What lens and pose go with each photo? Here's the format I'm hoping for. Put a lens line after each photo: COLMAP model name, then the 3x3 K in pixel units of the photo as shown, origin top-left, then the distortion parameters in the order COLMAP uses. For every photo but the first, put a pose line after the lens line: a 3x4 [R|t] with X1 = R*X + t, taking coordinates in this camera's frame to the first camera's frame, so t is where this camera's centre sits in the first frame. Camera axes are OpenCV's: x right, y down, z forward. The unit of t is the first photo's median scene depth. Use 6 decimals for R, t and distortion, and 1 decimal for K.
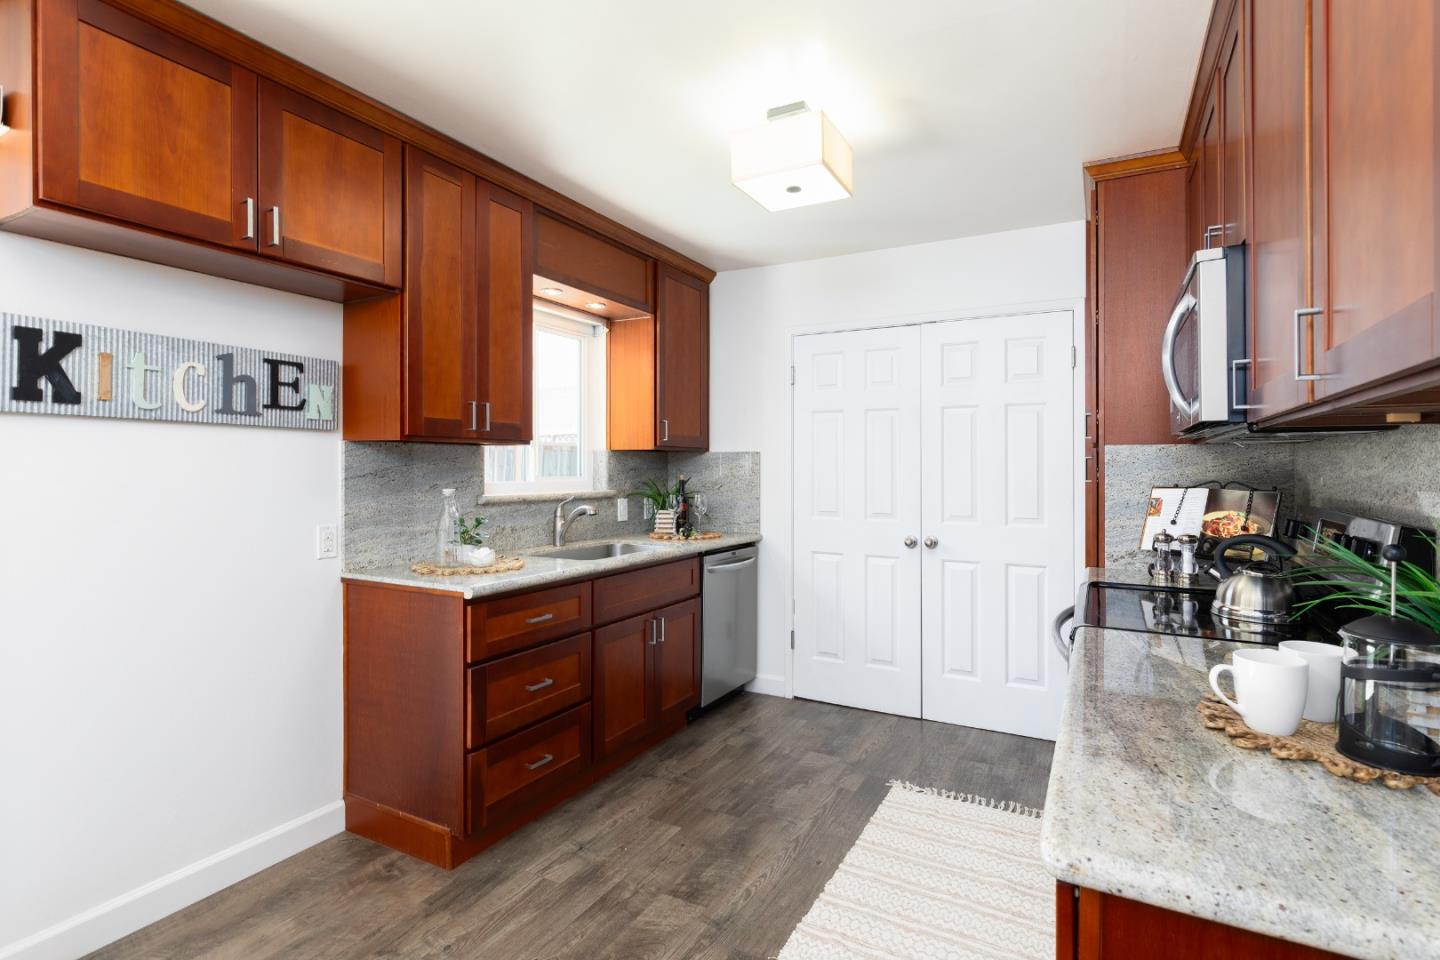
lens RADIAL K [[649.3, 0, 720.0], [0, 649.3, 480.0], [0, 0, 1]] dist [0.002751, -0.000005]
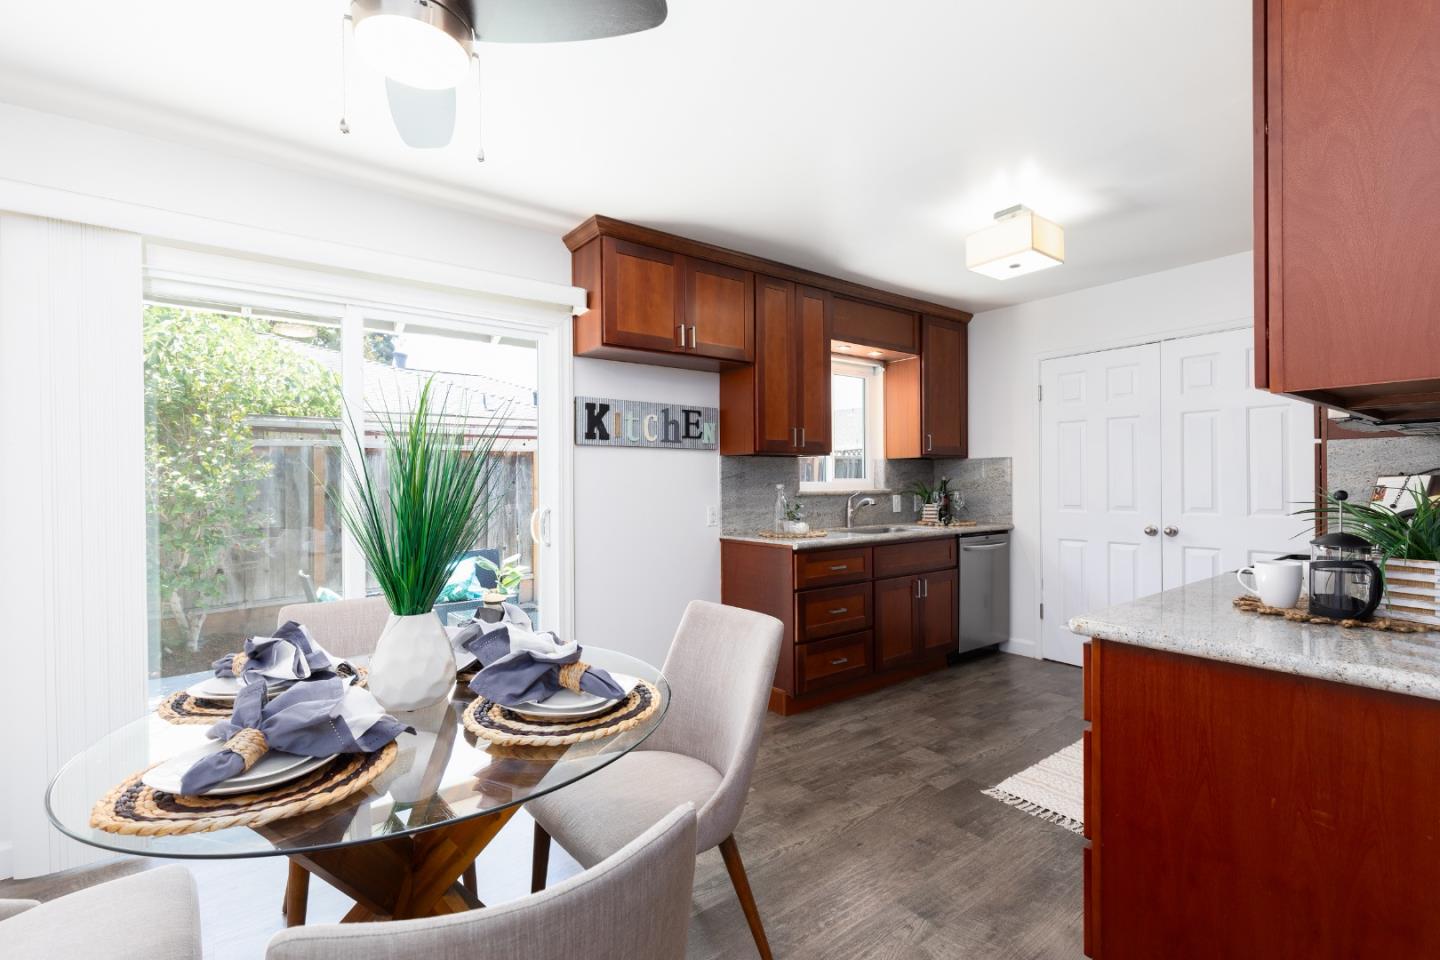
lens RADIAL K [[649.3, 0, 720.0], [0, 649.3, 480.0], [0, 0, 1]] dist [0.002751, -0.000005]
pose [[0.906140, -0.013568, -0.422760, 0.112435], [0.002398, 0.999634, -0.026941, 0.044018], [0.422971, 0.023398, 0.905841, -0.475344]]
